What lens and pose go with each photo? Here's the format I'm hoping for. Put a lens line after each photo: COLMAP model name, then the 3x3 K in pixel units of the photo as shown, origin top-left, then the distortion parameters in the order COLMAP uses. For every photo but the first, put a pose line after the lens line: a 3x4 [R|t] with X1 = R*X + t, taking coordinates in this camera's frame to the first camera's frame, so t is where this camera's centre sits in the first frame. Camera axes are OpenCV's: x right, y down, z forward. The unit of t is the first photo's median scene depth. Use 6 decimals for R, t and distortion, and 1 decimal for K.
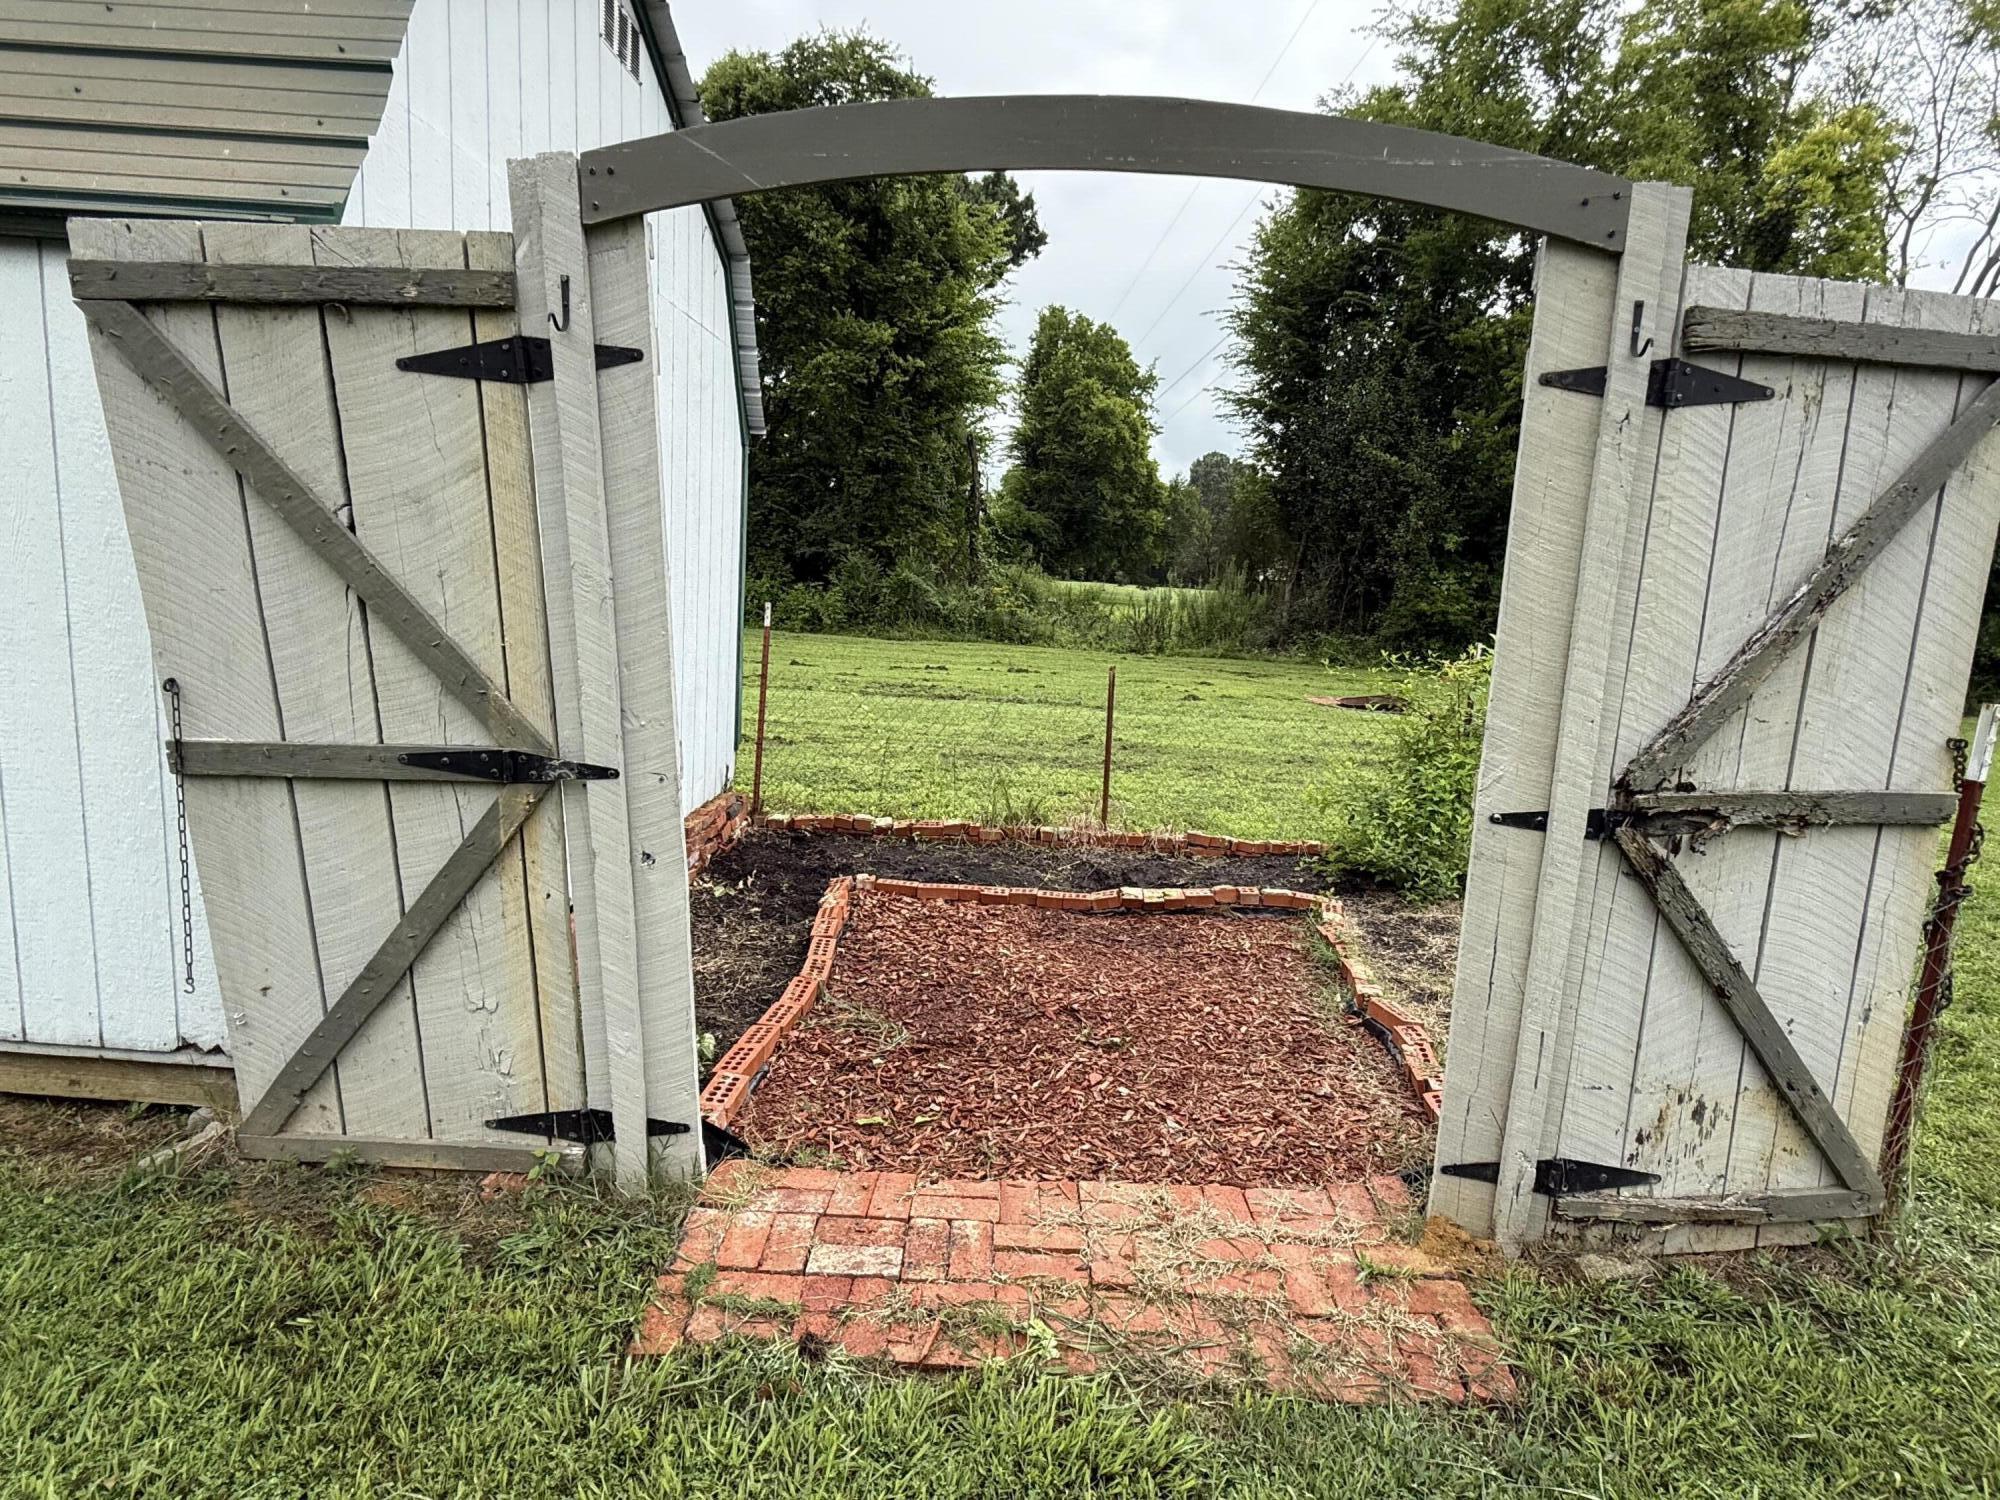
lens RADIAL K [[1067.1, 0, 1002.9], [0, 1067.1, 752.0], [0, 0, 1]] dist [0.004449, -0.000310]
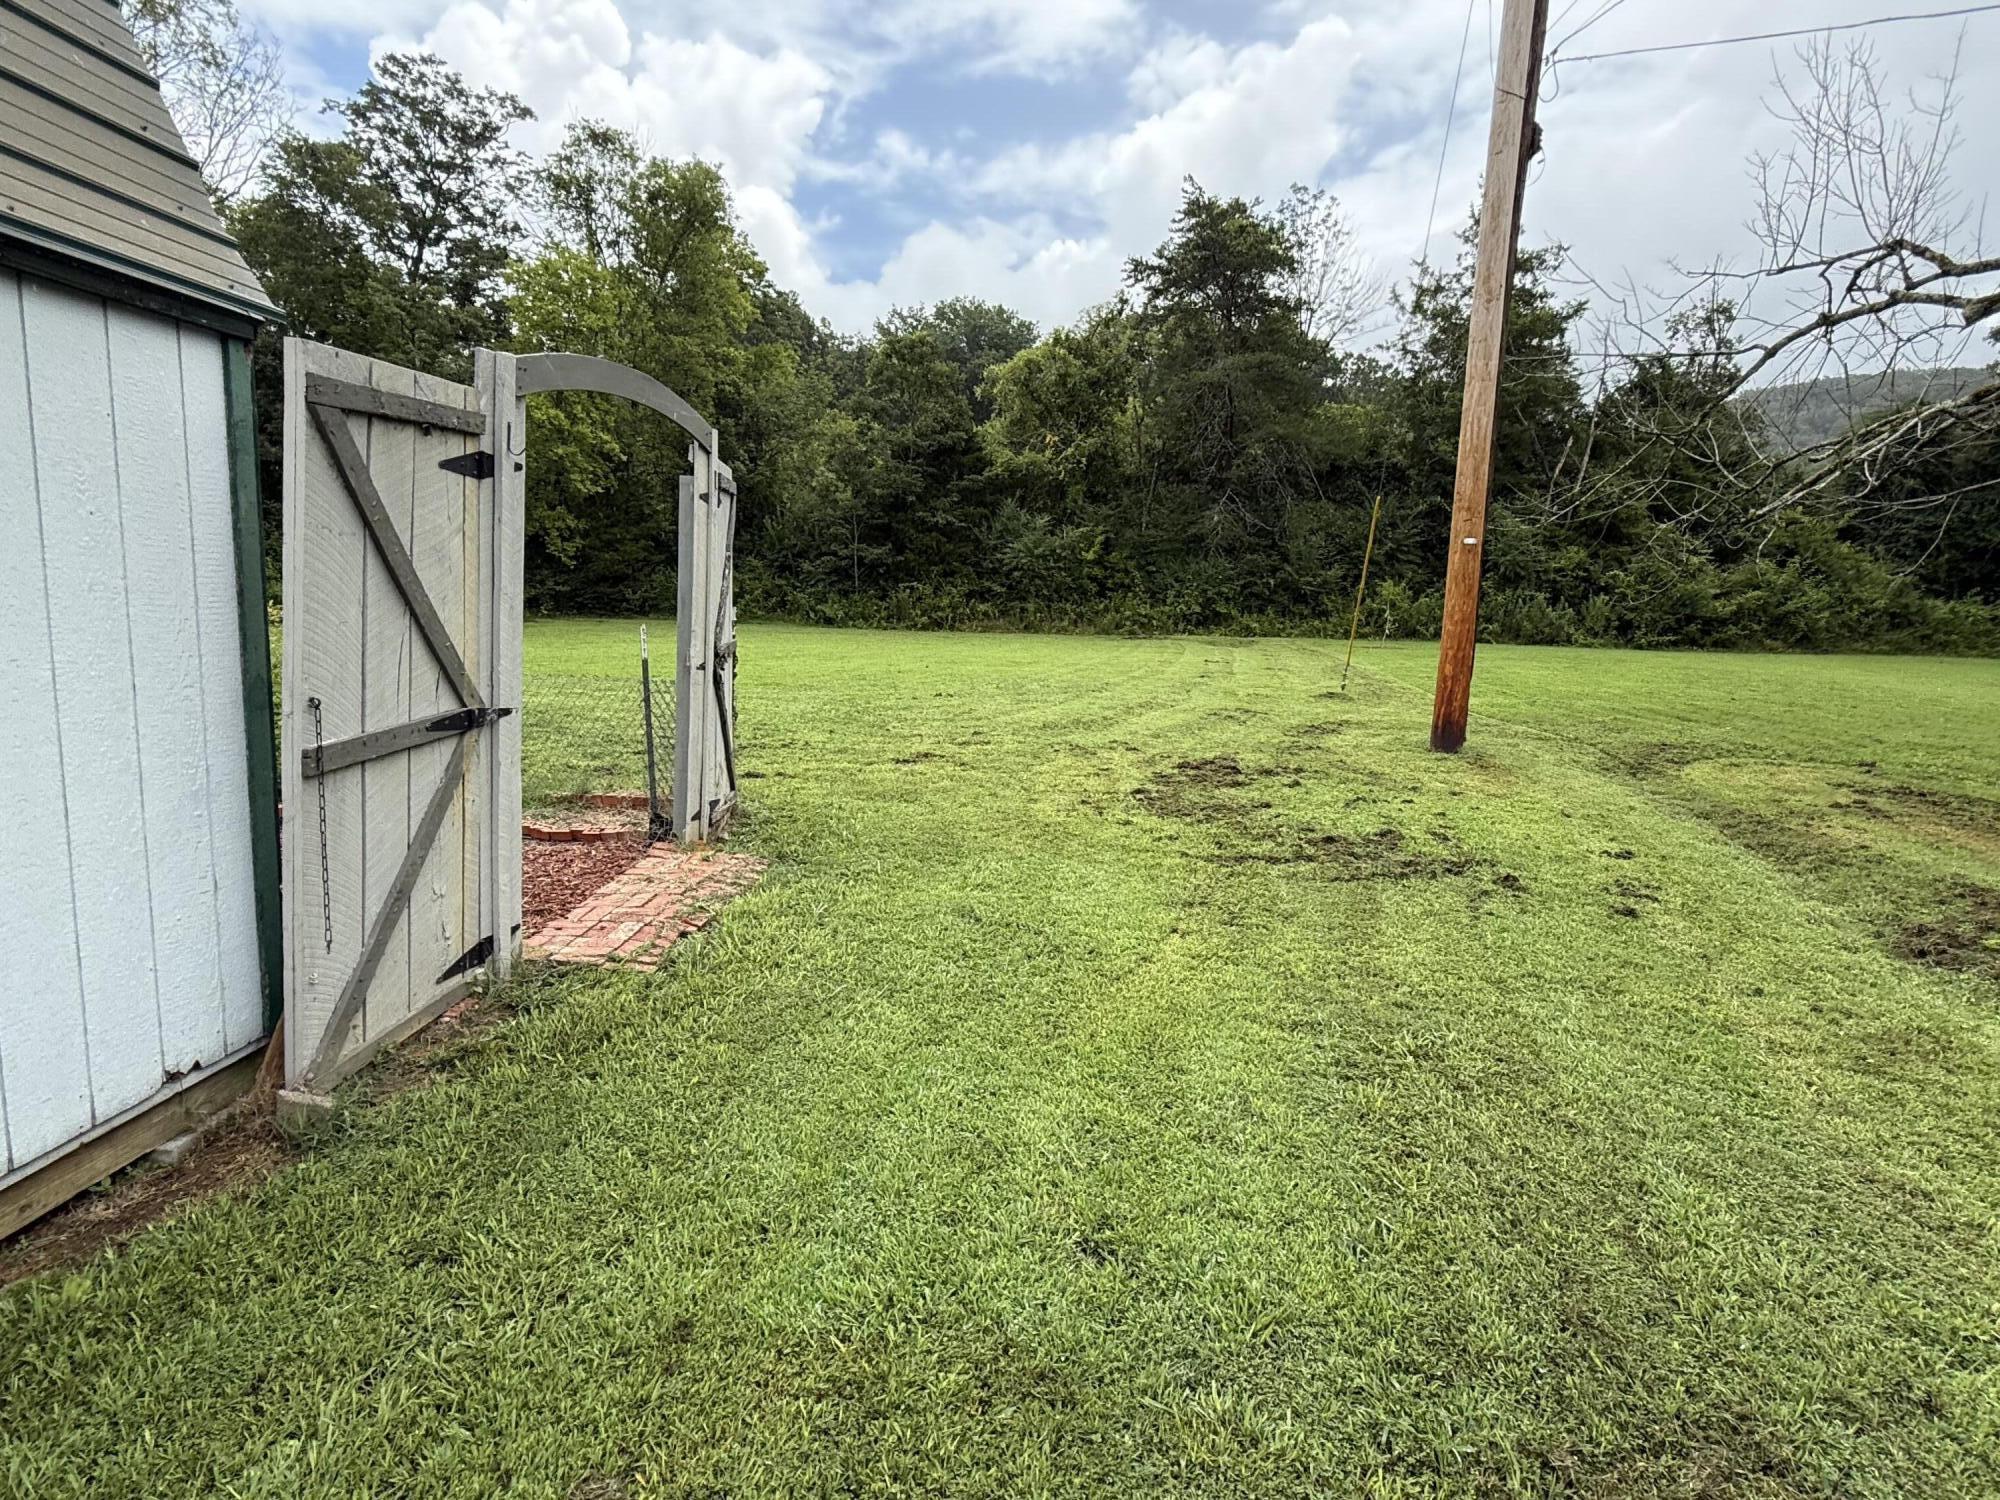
lens RADIAL K [[1067.1, 0, 1017.4], [0, 1067.1, 755.7], [0, 0, 1]] dist [0.004449, -0.000310]
pose [[0.034409, -0.211611, 0.976748, -1.882281], [0.124225, 0.970653, 0.205914, -0.149944], [-0.991657, 0.114251, 0.059687, 0.118380]]
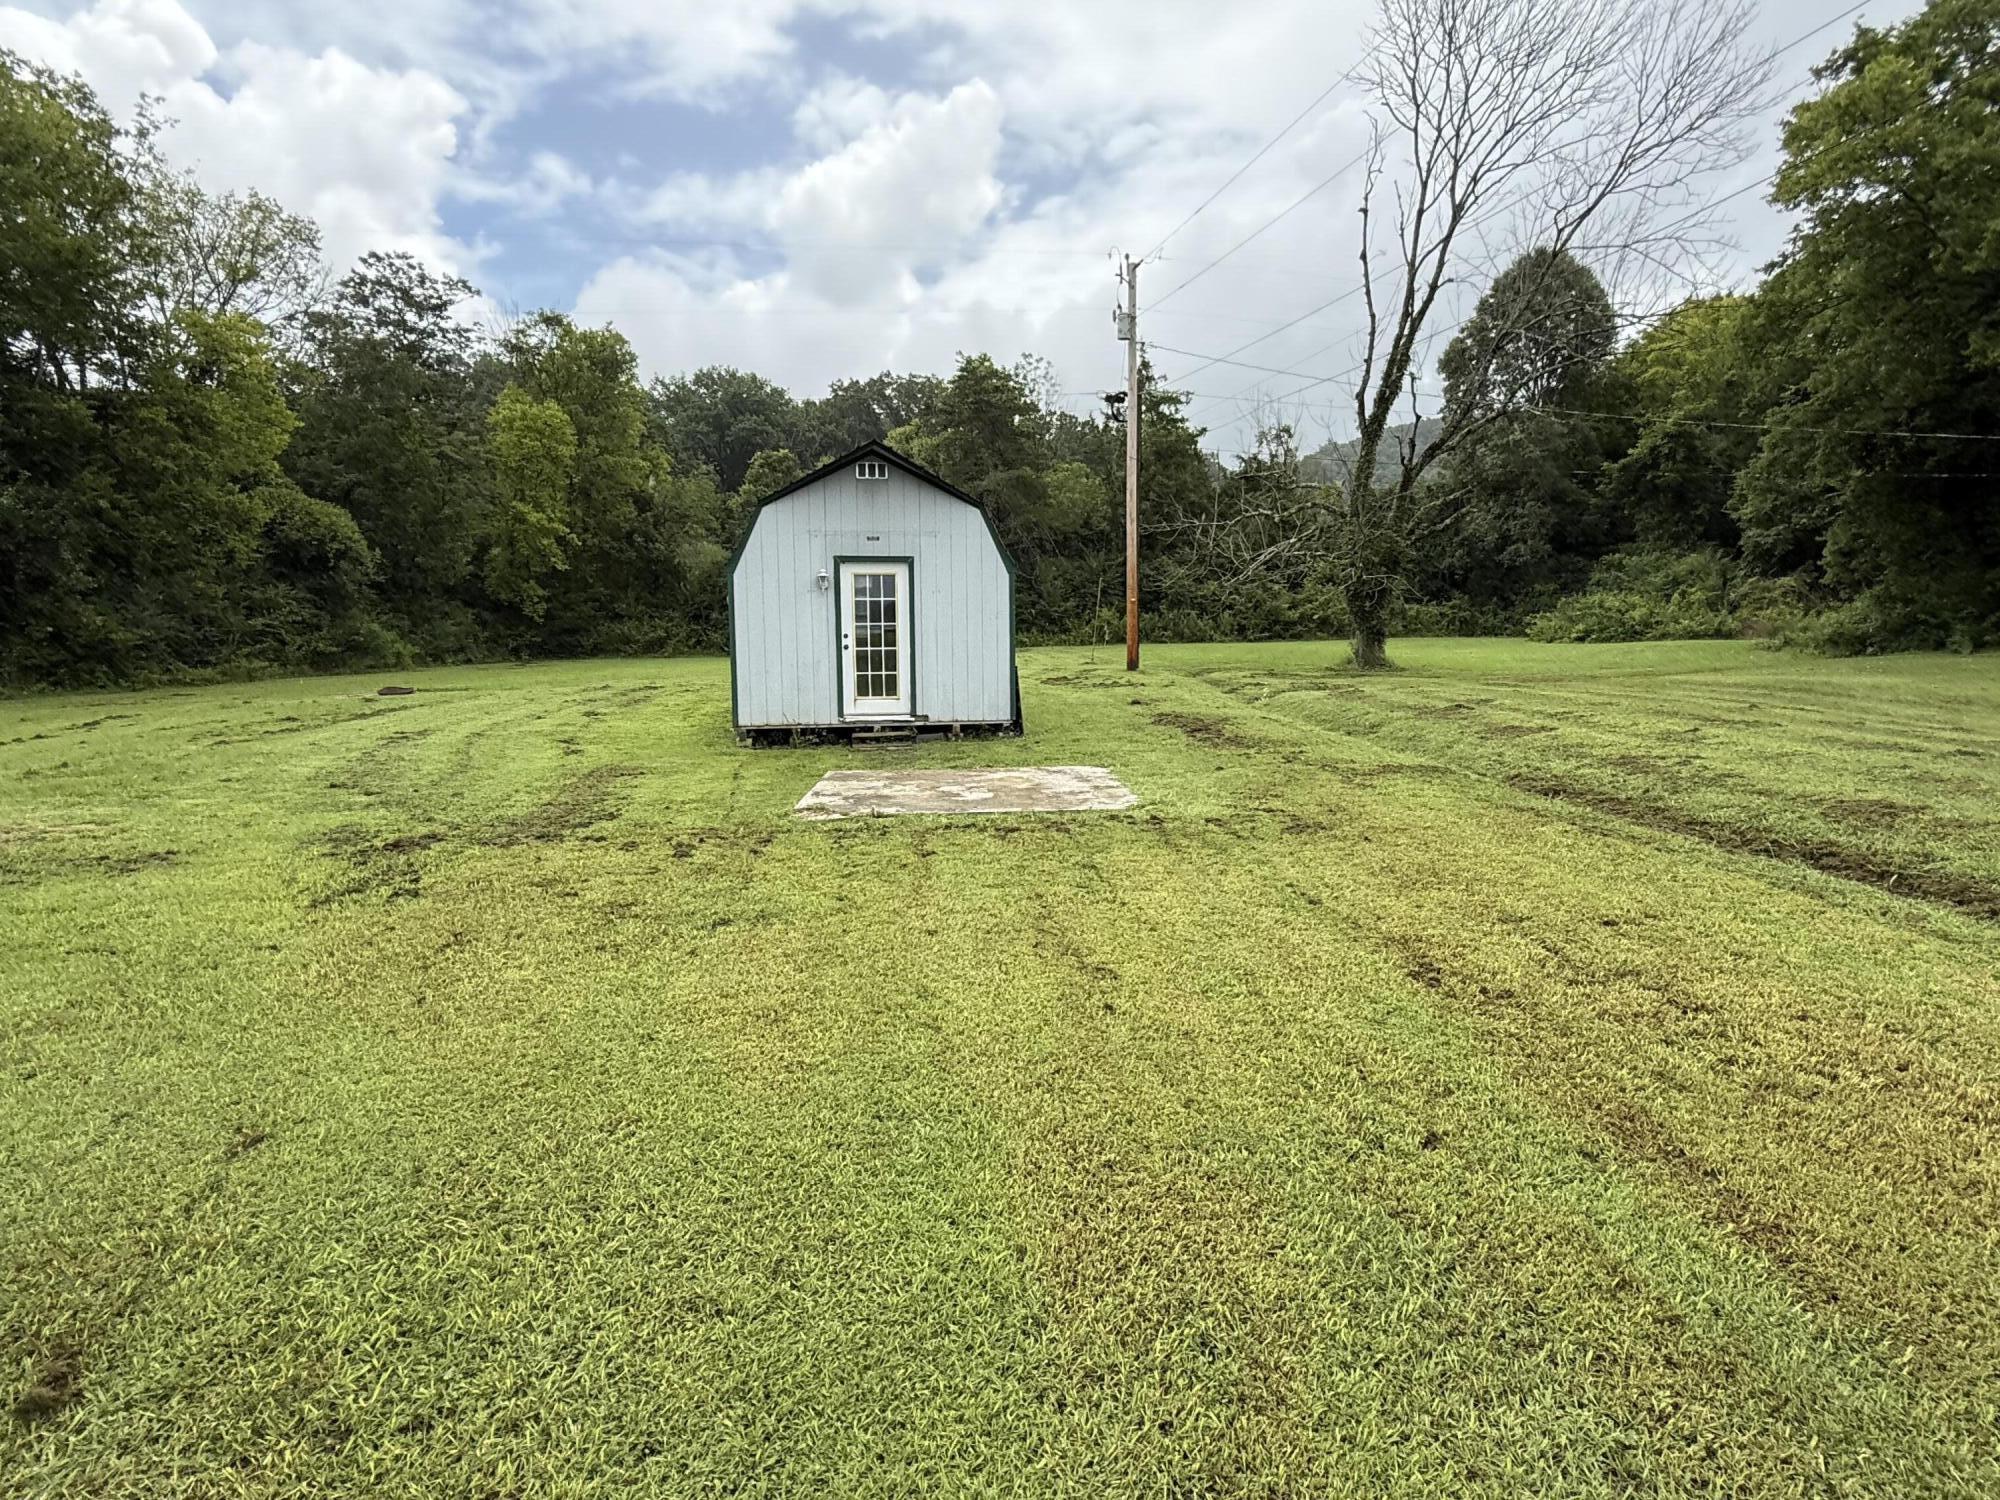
lens RADIAL K [[1067.1, 0, 995.5], [0, 1067.1, 749.8], [0, 0, 1]] dist [0.004449, -0.000310]
pose [[-0.217442, -0.174332, 0.960379, -2.629746], [0.152486, 0.965773, 0.209836, -0.245230], [-0.964089, 0.192071, -0.183417, 0.396826]]
